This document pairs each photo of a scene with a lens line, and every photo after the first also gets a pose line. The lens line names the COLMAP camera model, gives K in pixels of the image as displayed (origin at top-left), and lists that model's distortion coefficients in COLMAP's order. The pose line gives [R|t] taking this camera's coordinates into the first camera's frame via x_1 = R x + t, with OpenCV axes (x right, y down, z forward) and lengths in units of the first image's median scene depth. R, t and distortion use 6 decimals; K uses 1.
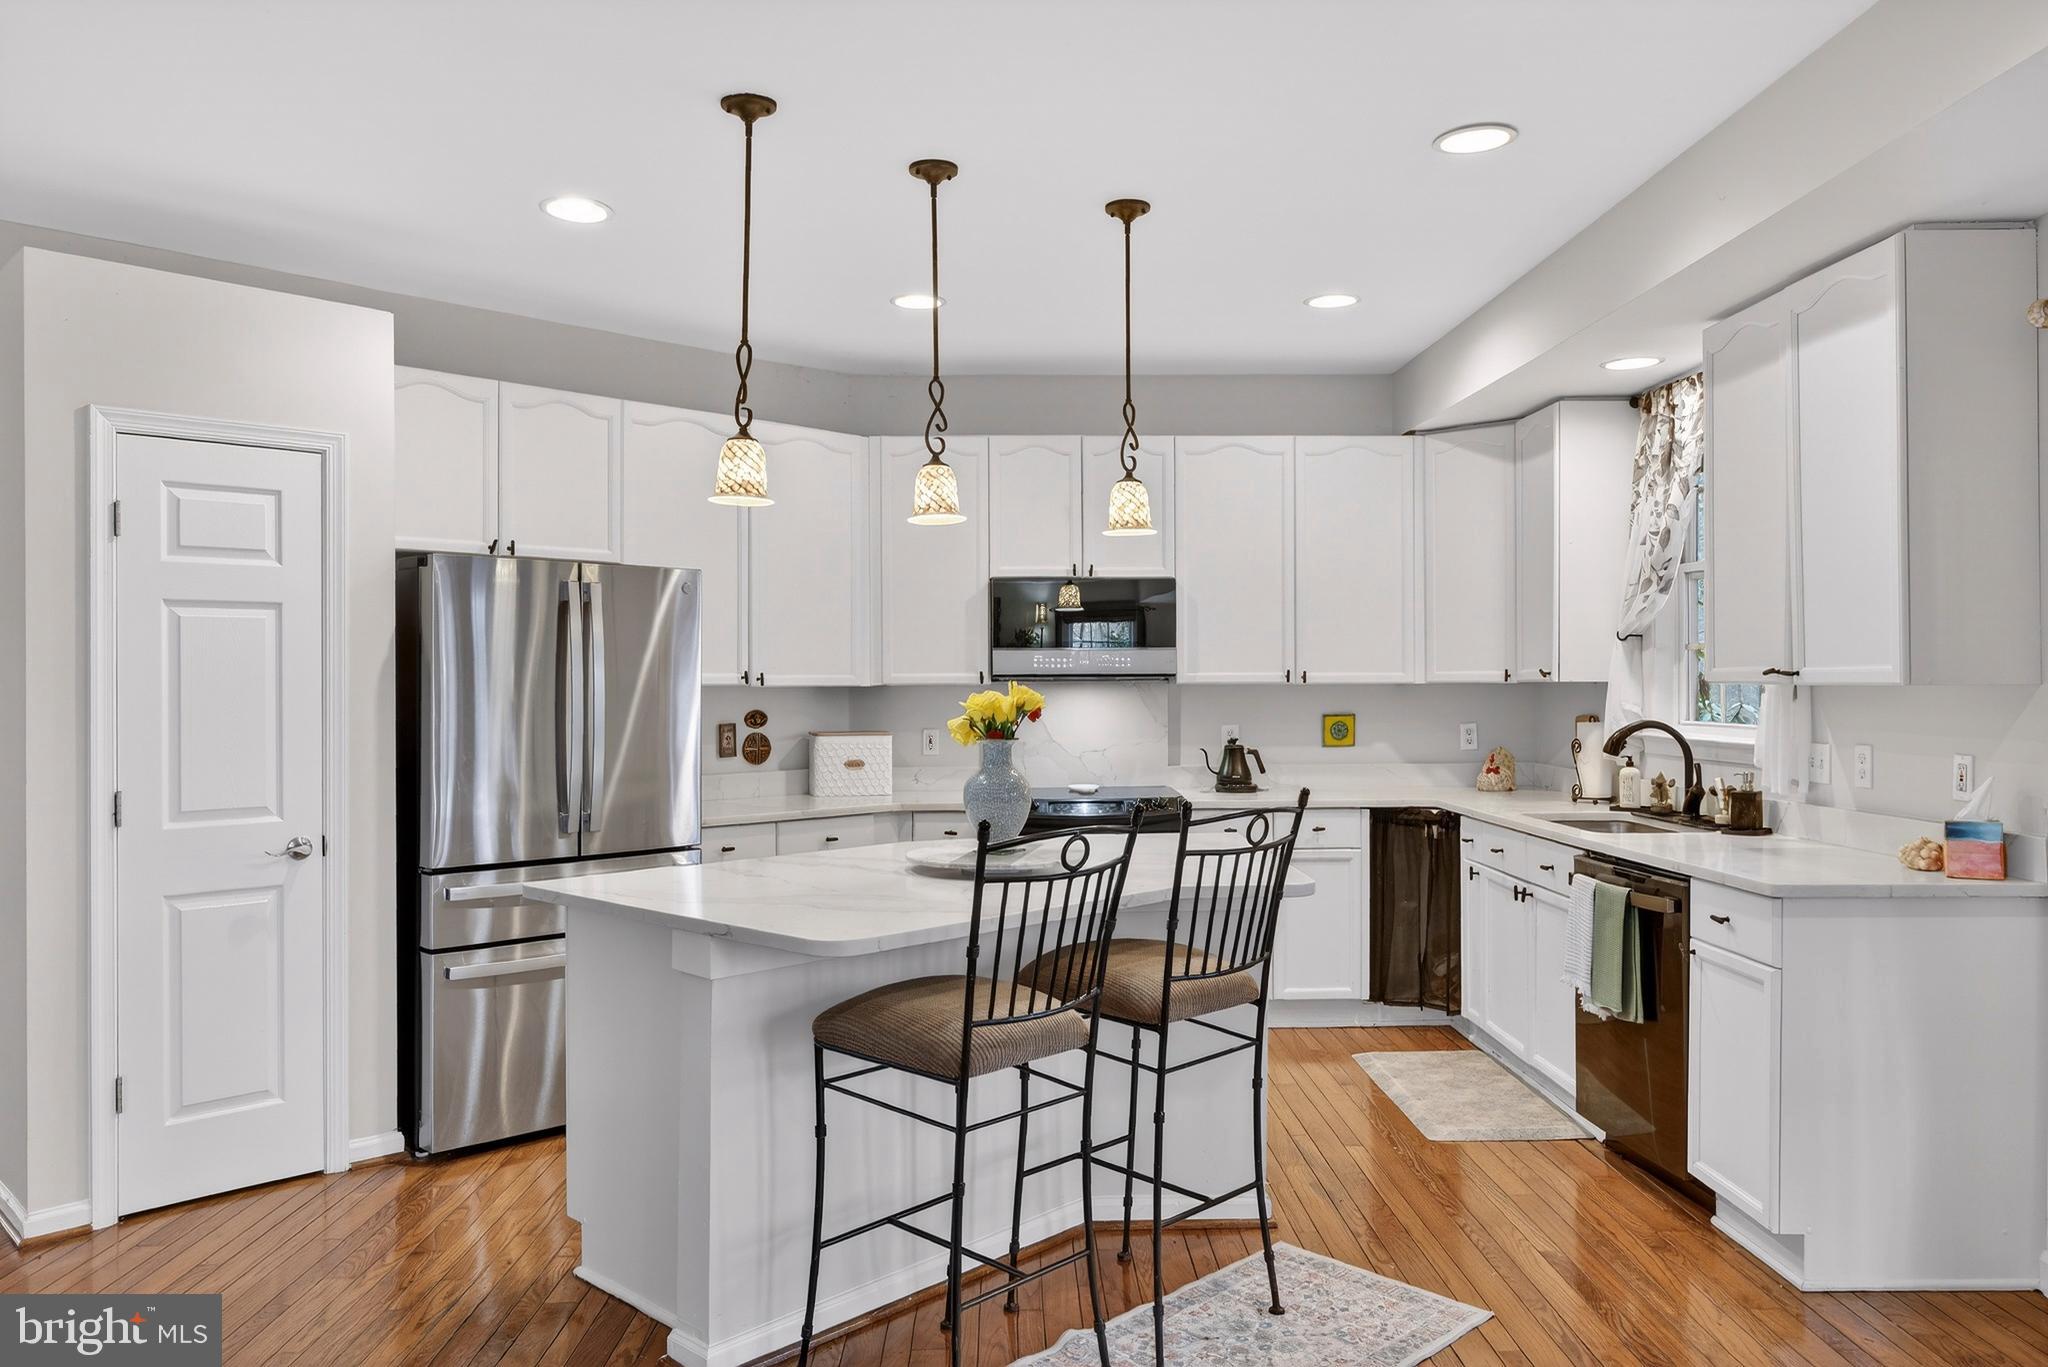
lens RADIAL K [[1385.2, 0, 1033.5], [0, 1385.2, 677.7], [0, 0, 1]] dist [-0.016569, 0.007790]
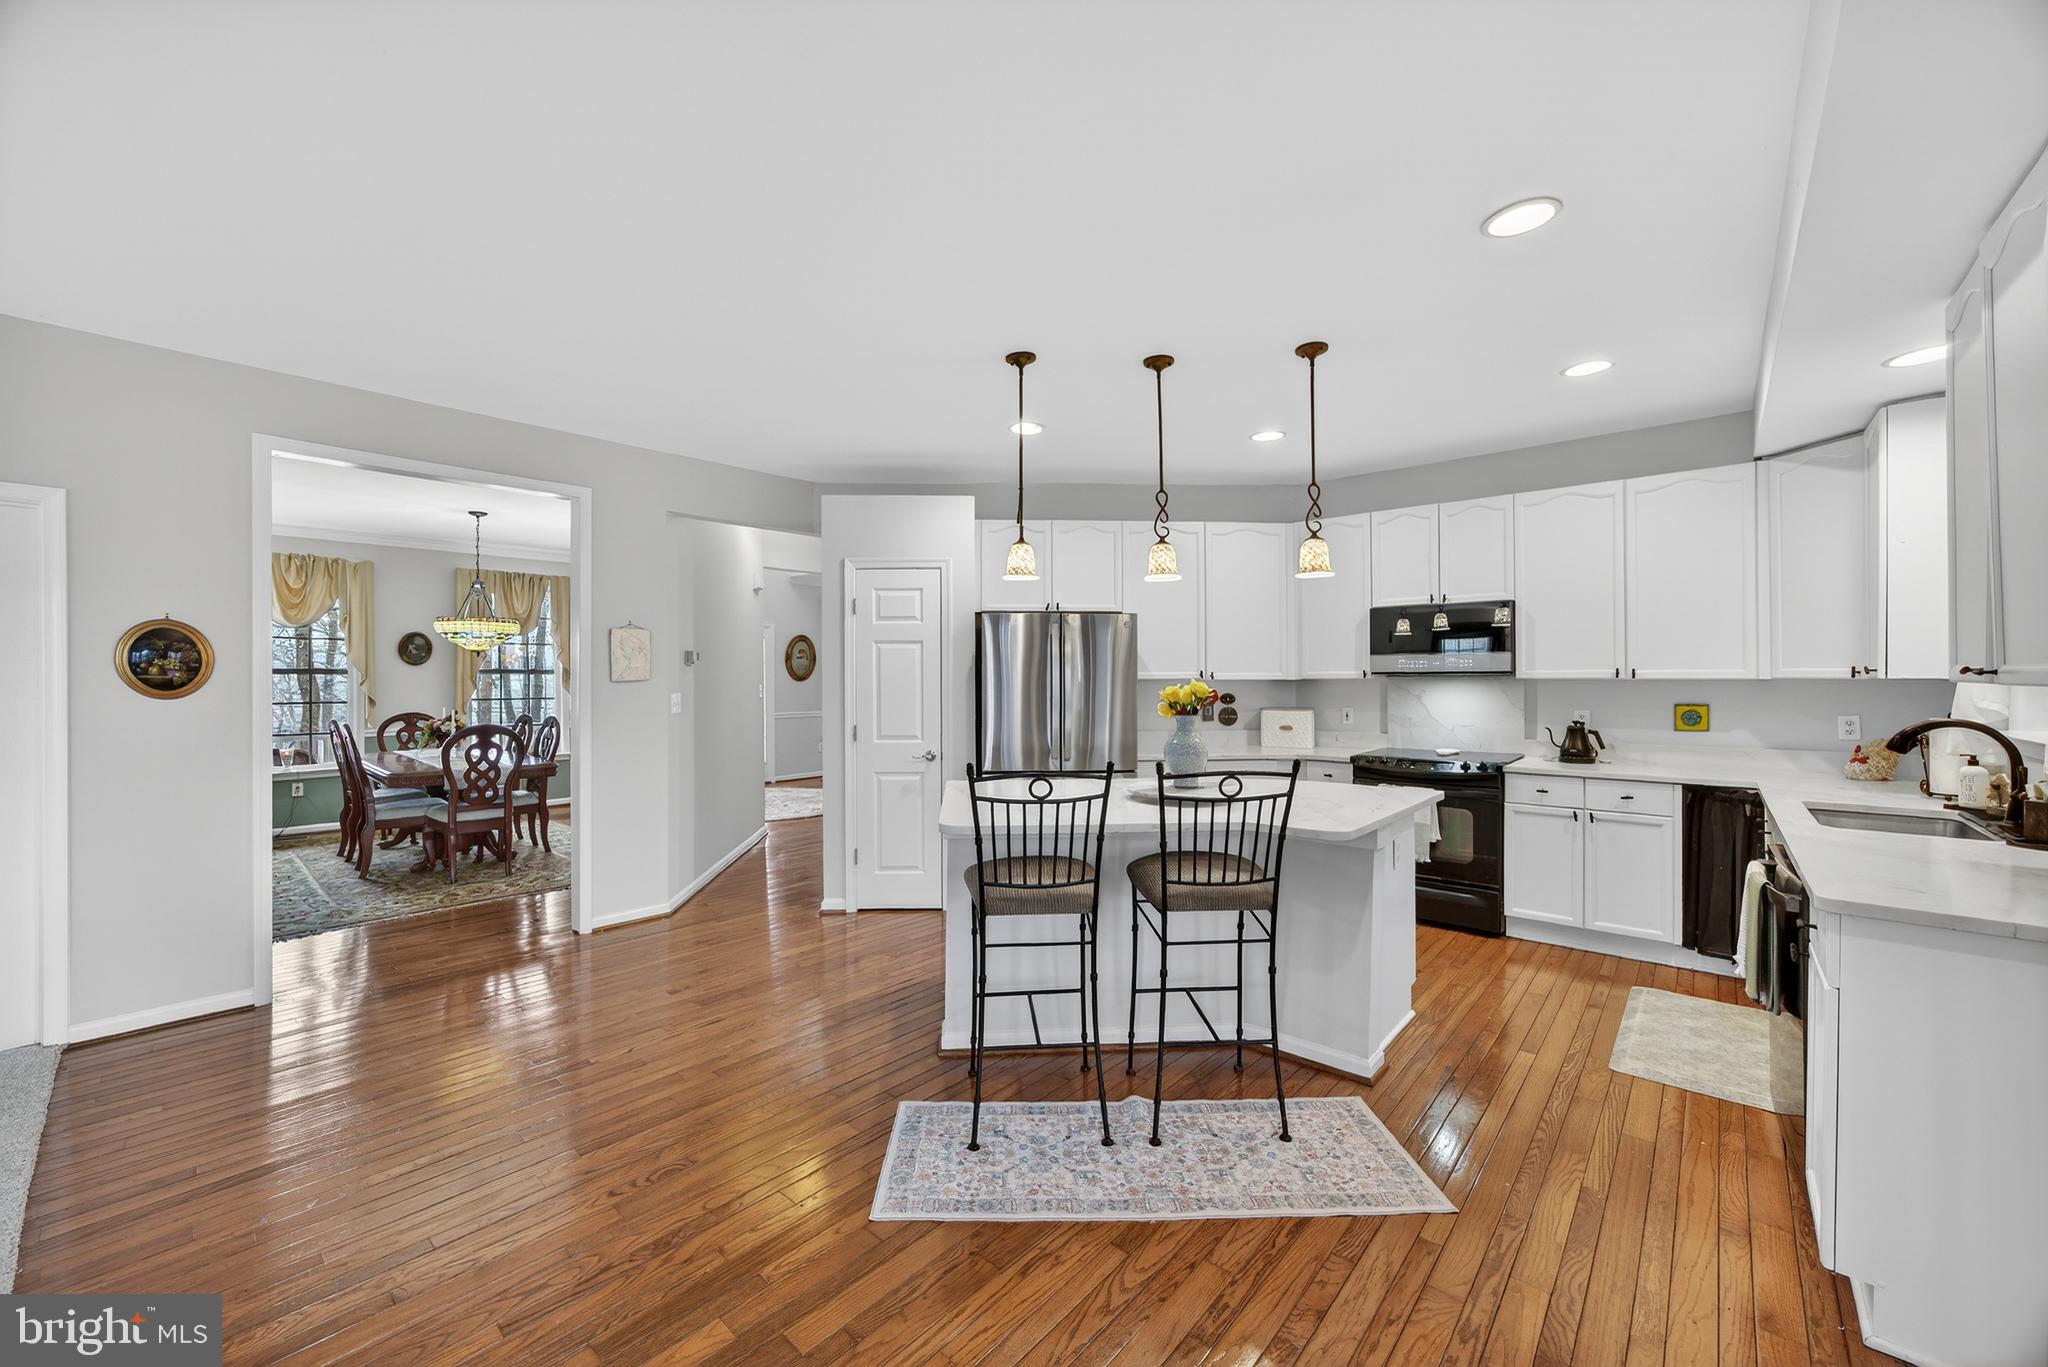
lens RADIAL K [[780.1, 0, 1035.8], [0, 780.1, 680.9], [0, 0, 1]] dist [-0.013048, 0.001507]
pose [[0.751020, 0.005348, -0.660258, 0.299910], [0.002519, 0.999937, 0.010964, -0.003371], [0.660275, -0.009897, 0.750959, 0.156791]]
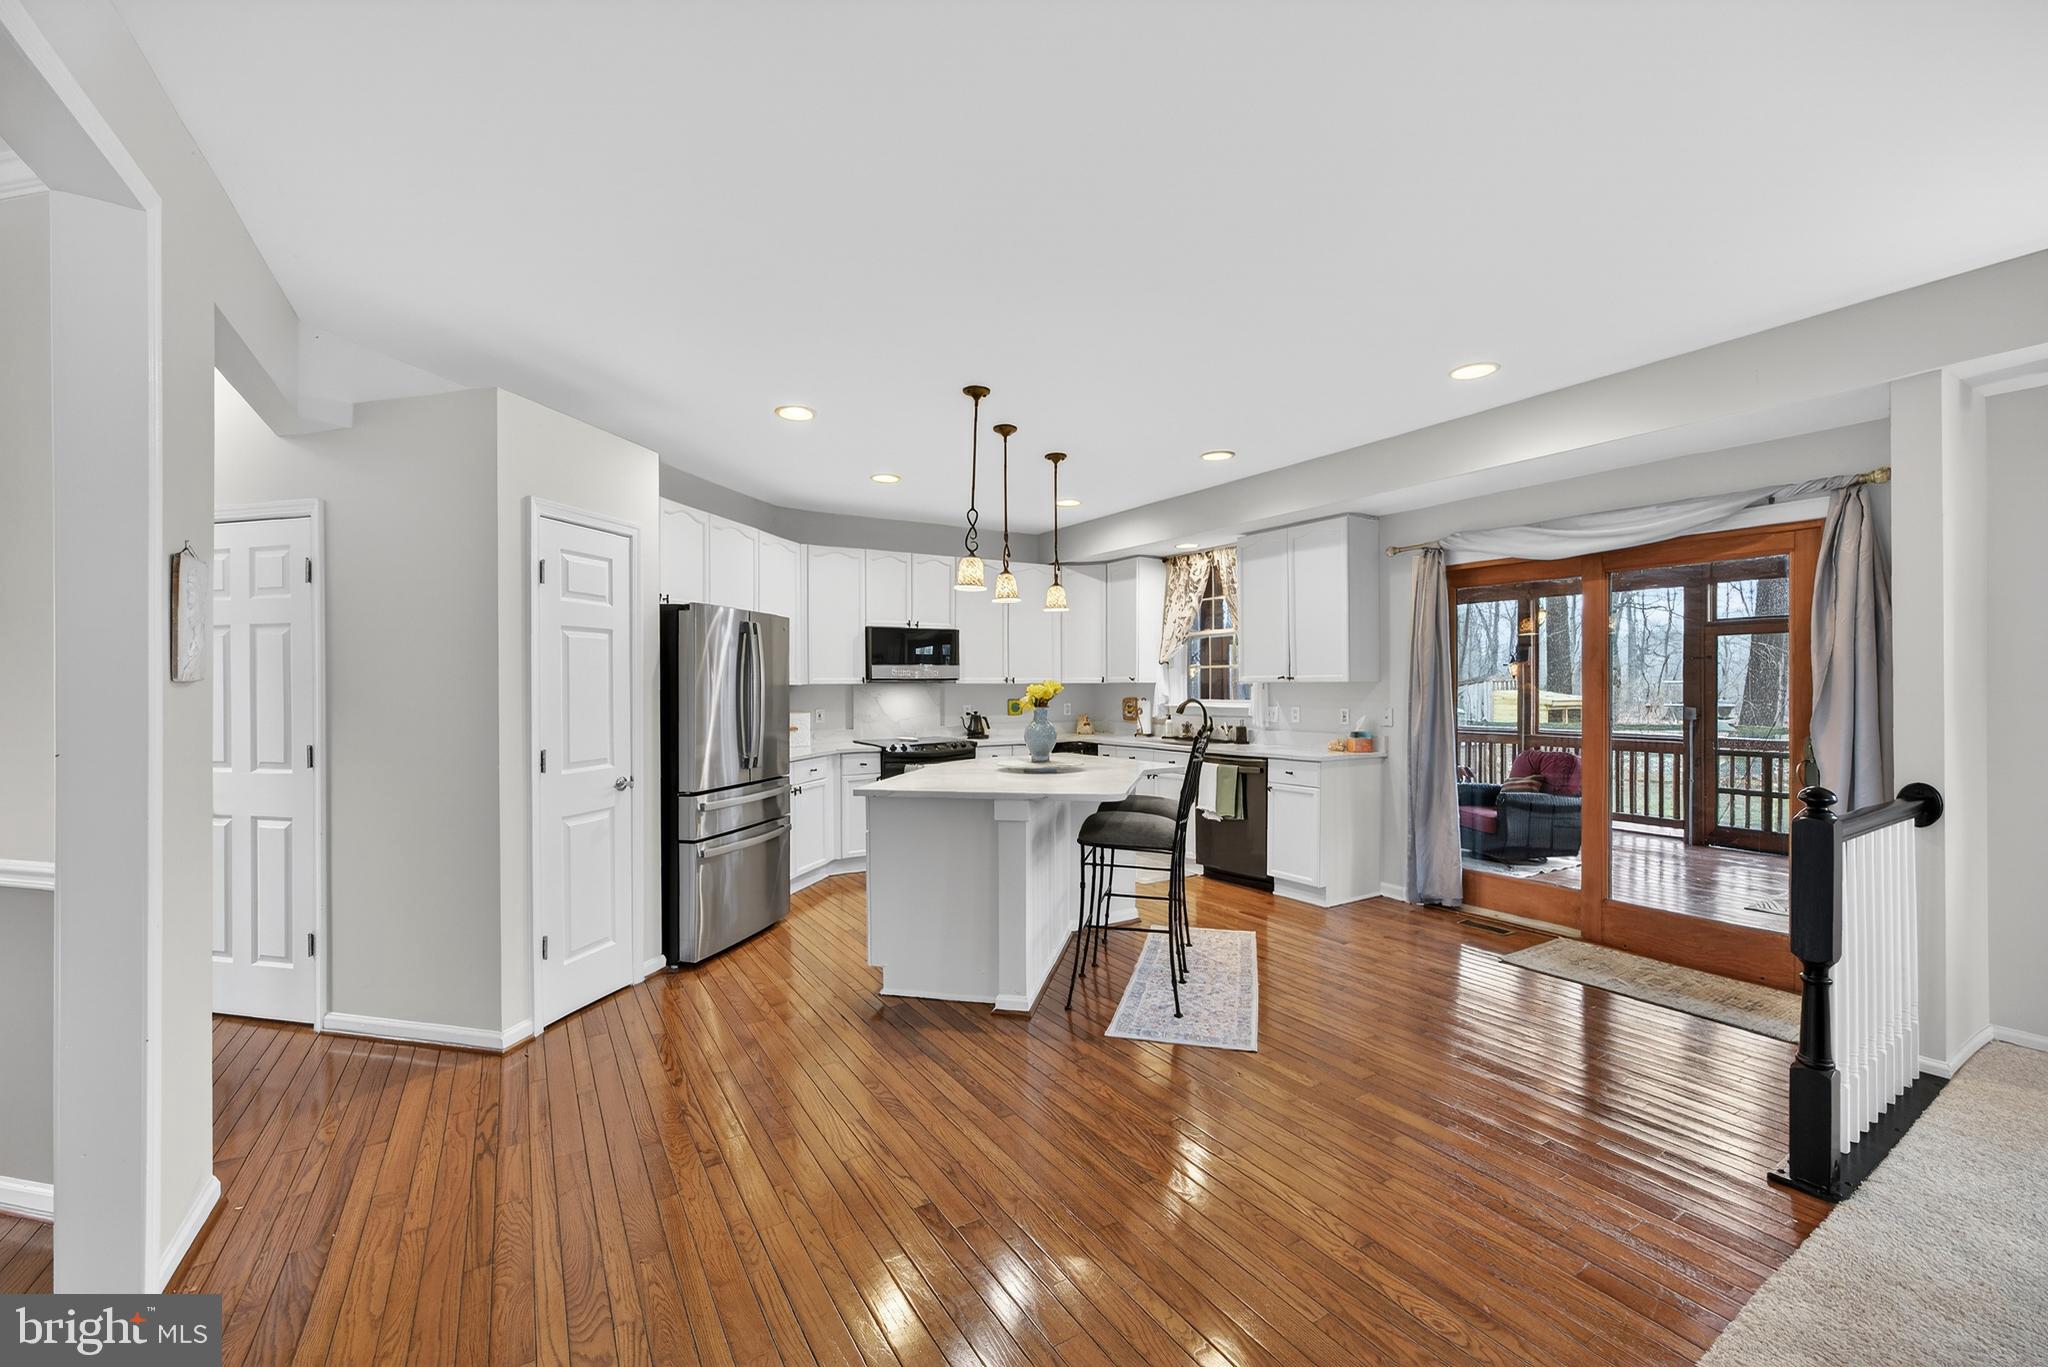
lens RADIAL K [[780.1, 0, 1026.1], [0, 780.1, 685.4], [0, 0, 1]] dist [-0.013048, 0.001507]
pose [[0.868004, -0.000741, 0.496556, -0.446884], [0.000491, 1.000000, 0.000634, 0.007385], [-0.496556, -0.000306, 0.868004, -0.011631]]
